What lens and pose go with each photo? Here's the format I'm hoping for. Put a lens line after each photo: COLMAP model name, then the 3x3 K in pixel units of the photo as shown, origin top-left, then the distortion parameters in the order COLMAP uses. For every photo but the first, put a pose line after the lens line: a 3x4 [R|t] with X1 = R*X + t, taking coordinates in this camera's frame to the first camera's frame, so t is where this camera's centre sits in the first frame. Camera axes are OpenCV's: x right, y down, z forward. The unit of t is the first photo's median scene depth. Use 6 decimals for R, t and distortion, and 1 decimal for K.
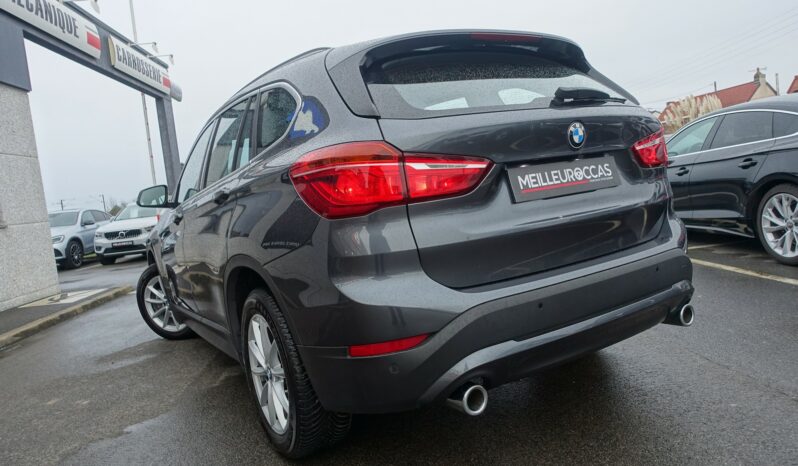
lens RADIAL K [[566.2, 0, 399.0], [0, 566.2, 233.0], [0, 0, 1]] dist [0.002185, 0.002743]
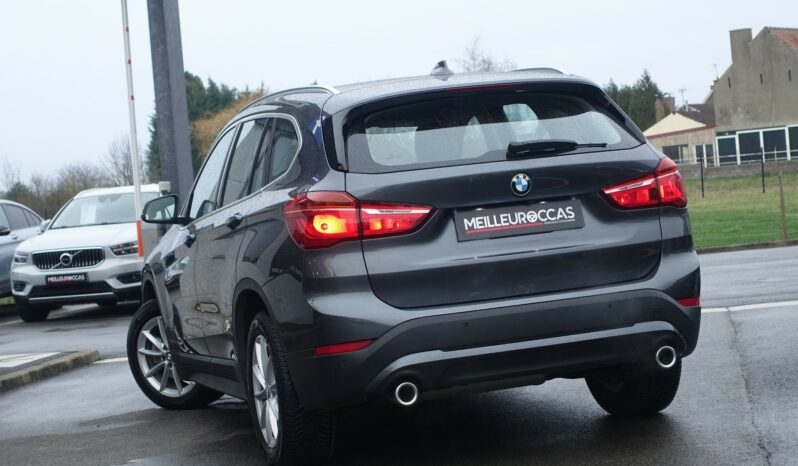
lens RADIAL K [[1815.7, 0, 399.0], [0, 1815.7, 233.0], [0, 0, 1]] dist [0.242305, -0.018708]
pose [[0.969172, 0.034768, -0.243920, 0.832116], [-0.041266, 0.998915, -0.021581, 0.014516], [0.242905, 0.030982, 0.969555, -2.259070]]
